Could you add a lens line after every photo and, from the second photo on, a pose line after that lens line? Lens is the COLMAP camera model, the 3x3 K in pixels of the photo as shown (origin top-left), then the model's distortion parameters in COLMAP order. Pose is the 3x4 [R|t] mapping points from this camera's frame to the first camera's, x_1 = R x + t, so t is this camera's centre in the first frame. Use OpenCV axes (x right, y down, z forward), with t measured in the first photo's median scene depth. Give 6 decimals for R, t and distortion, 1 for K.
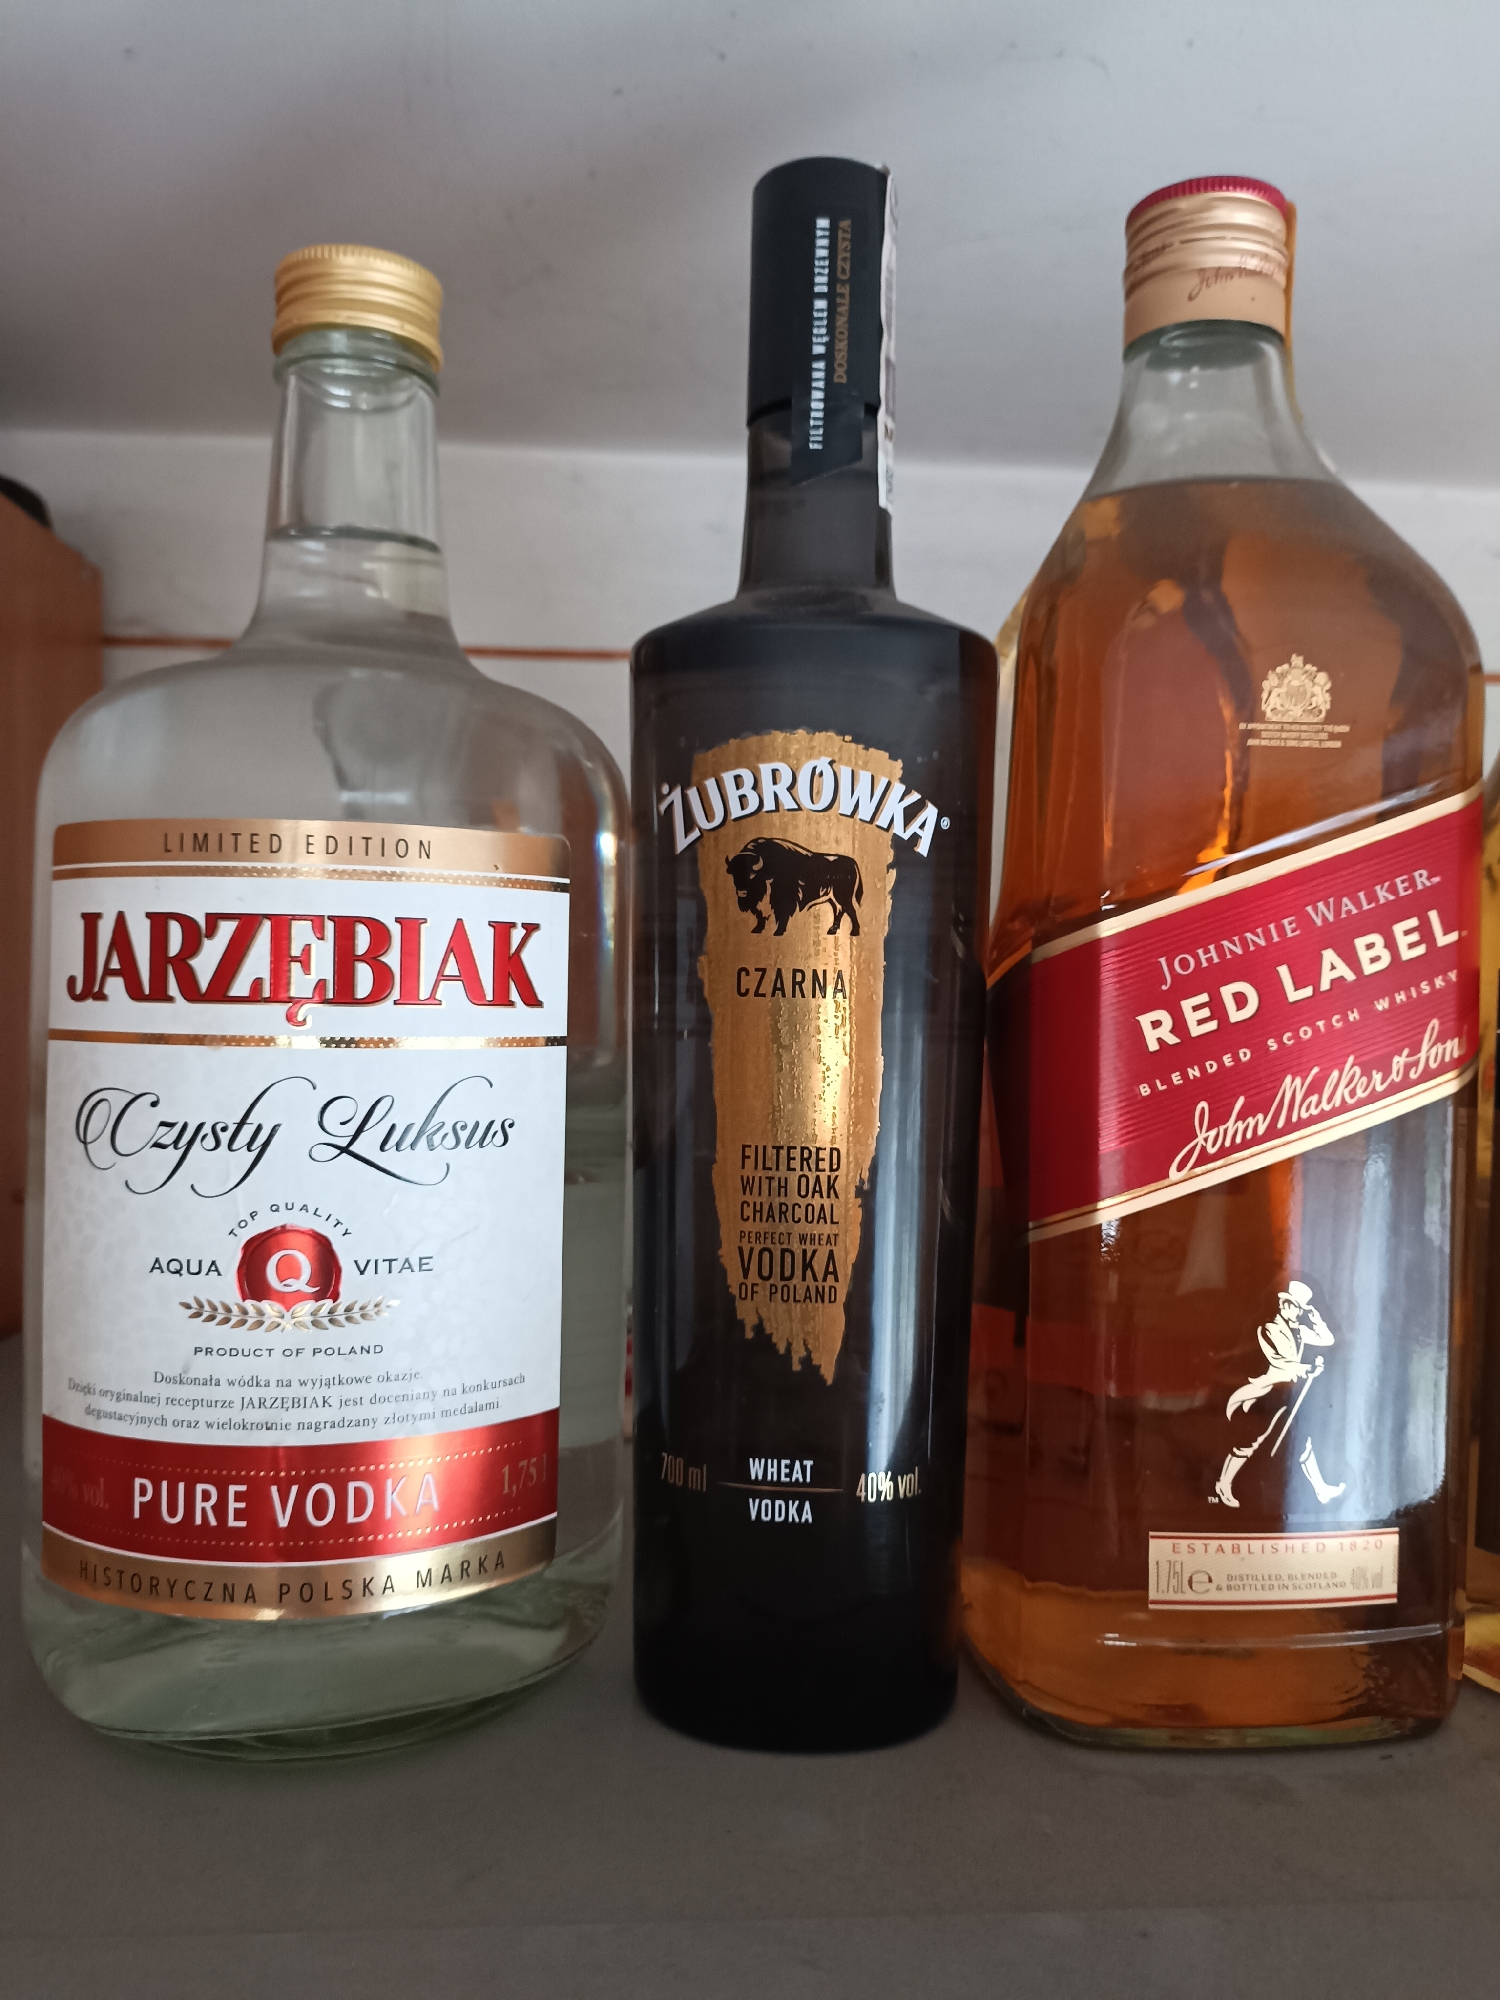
lens RADIAL K [[1527.3, 0, 750.0], [0, 1527.3, 1000.0], [0, 0, 1]] dist [0.035482, -0.068981]
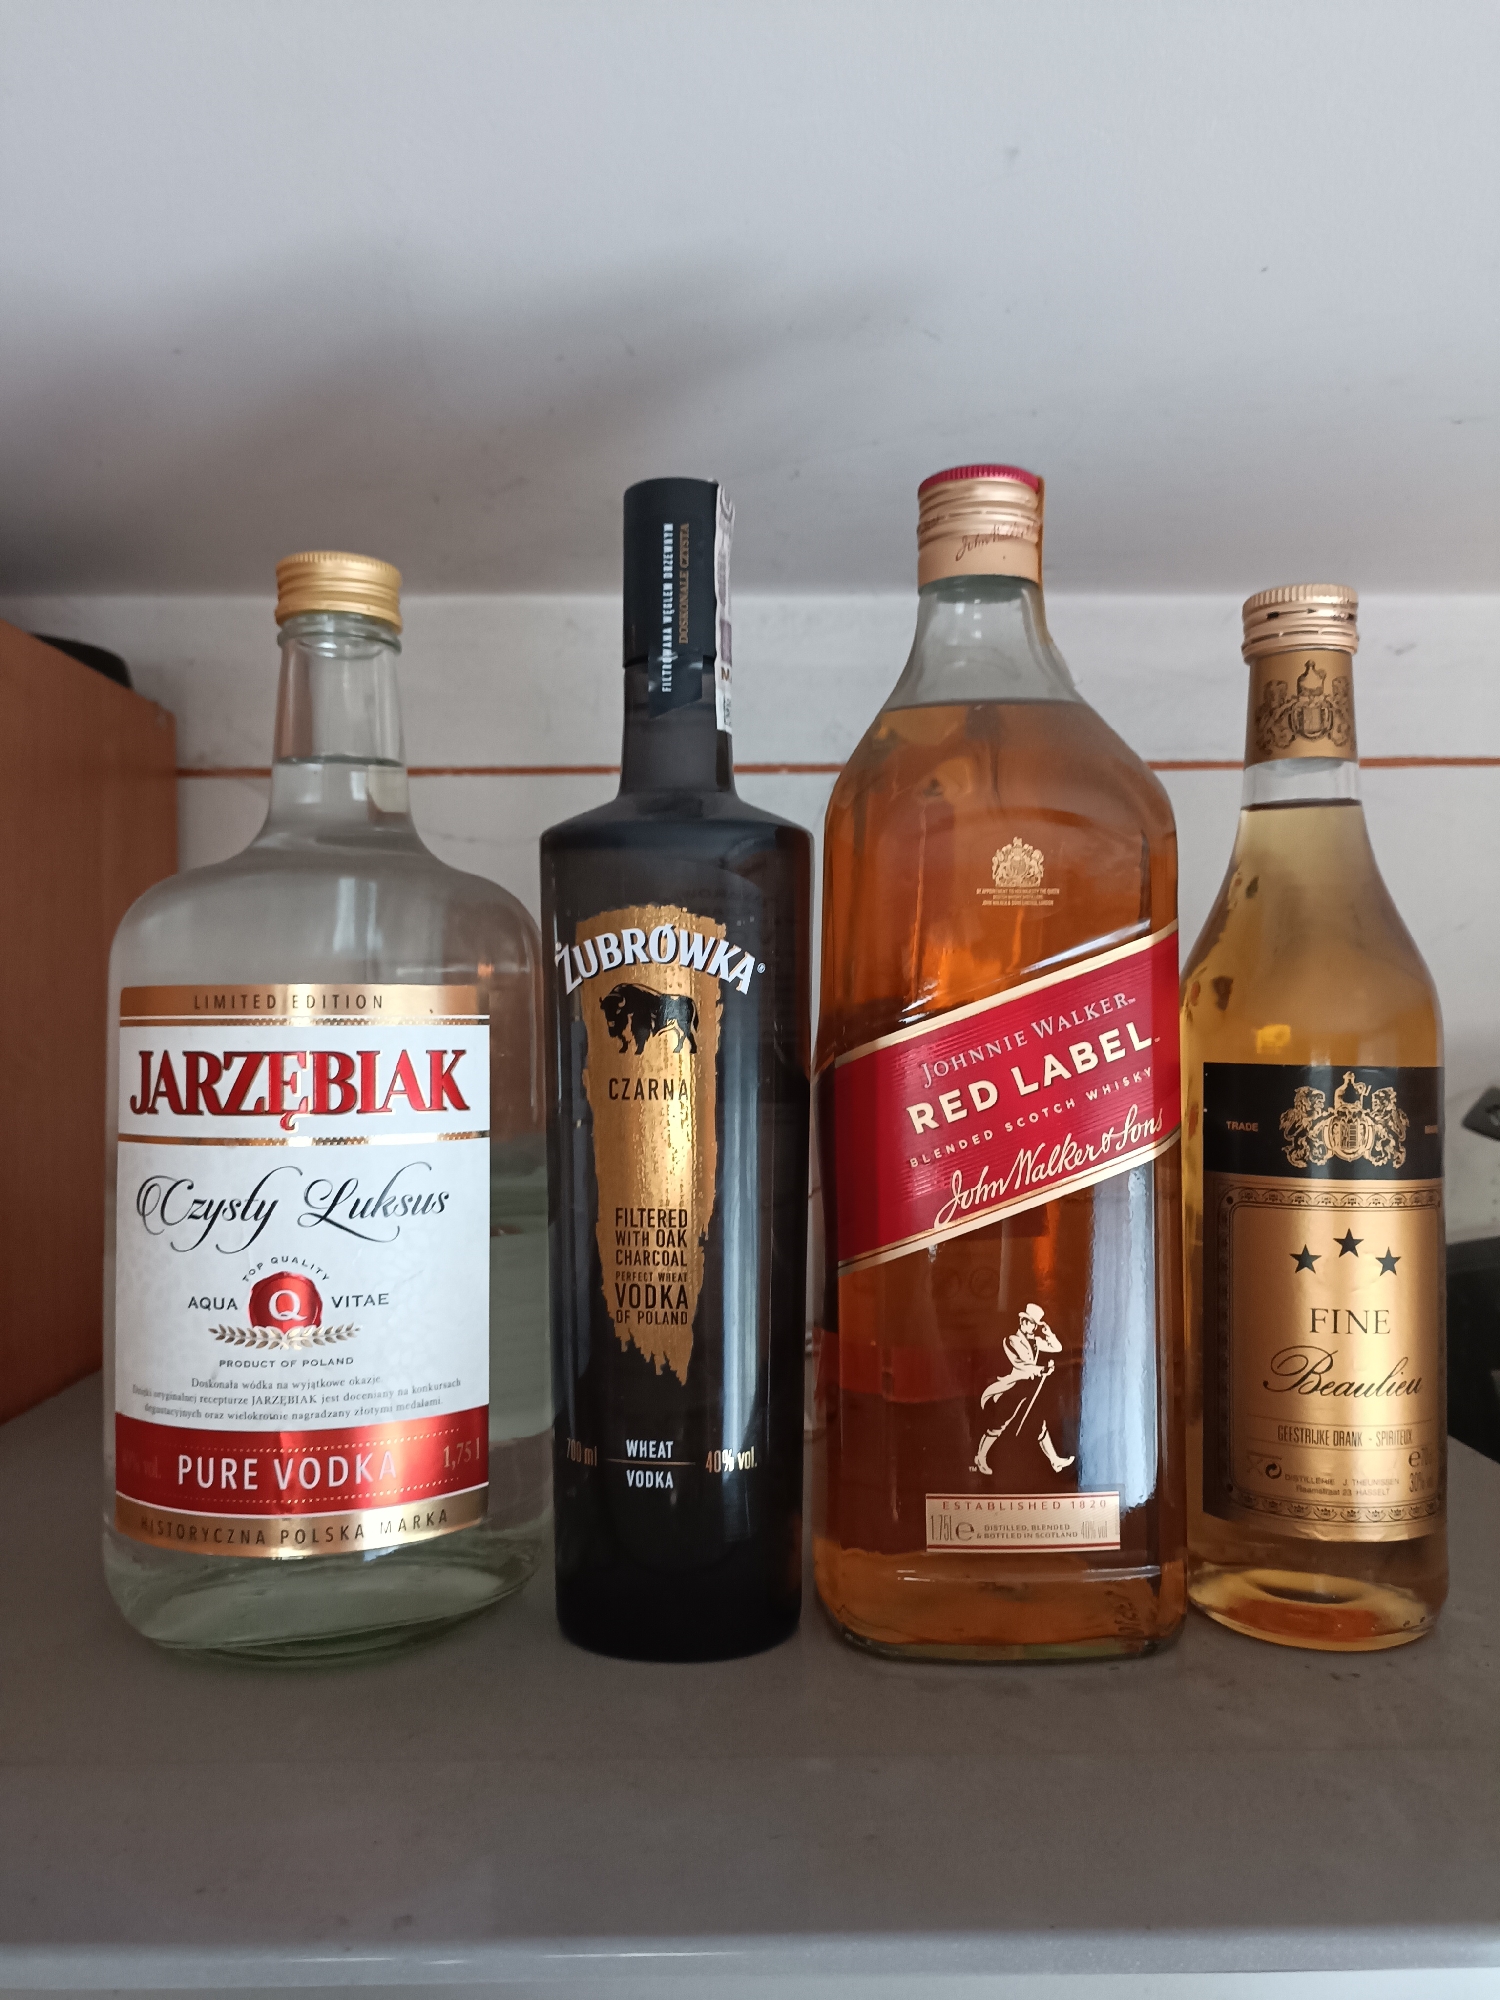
lens RADIAL K [[1528.4, 0, 750.0], [0, 1528.4, 1000.0], [0, 0, 1]] dist [0.028930, -0.004890]
pose [[0.998097, -0.023310, -0.057083, 0.196393], [0.021931, 0.999455, -0.024660, -0.054632], [0.057627, 0.023361, 0.998065, -0.358379]]
